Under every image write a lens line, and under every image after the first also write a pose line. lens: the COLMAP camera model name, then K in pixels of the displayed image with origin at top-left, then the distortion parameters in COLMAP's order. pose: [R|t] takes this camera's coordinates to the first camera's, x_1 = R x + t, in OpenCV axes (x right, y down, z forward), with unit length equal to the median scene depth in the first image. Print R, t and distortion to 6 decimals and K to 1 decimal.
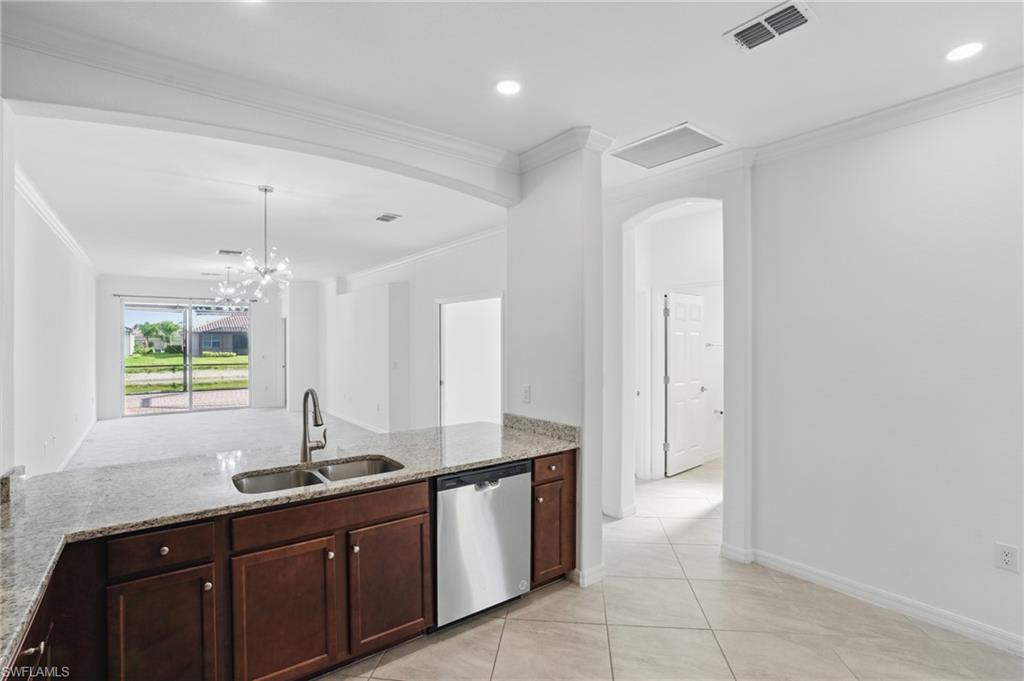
lens RADIAL K [[485.3, 0, 517.3], [0, 485.3, 337.9], [0, 0, 1]] dist [-0.026314, 0.005121]
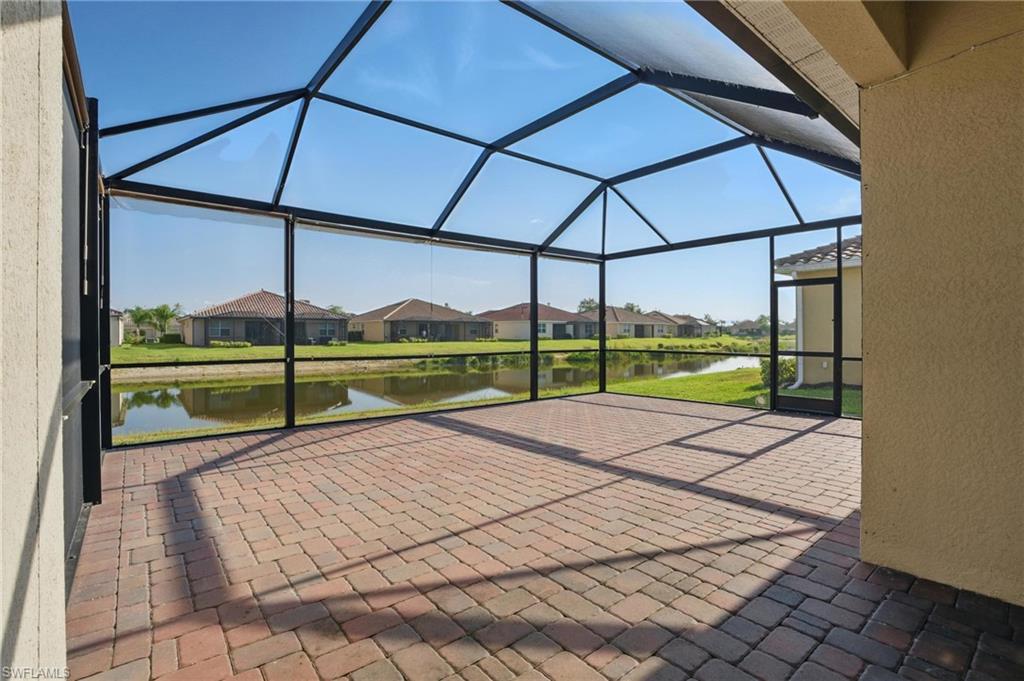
lens RADIAL K [[485.3, 0, 516.7], [0, 485.3, 332.6], [0, 0, 1]] dist [-0.026314, 0.005121]
pose [[0.999835, 0.000404, 0.018149, -0.142999], [-0.000544, 0.999971, 0.007658, 0.007399], [-0.018146, -0.007666, 0.999806, 0.167733]]
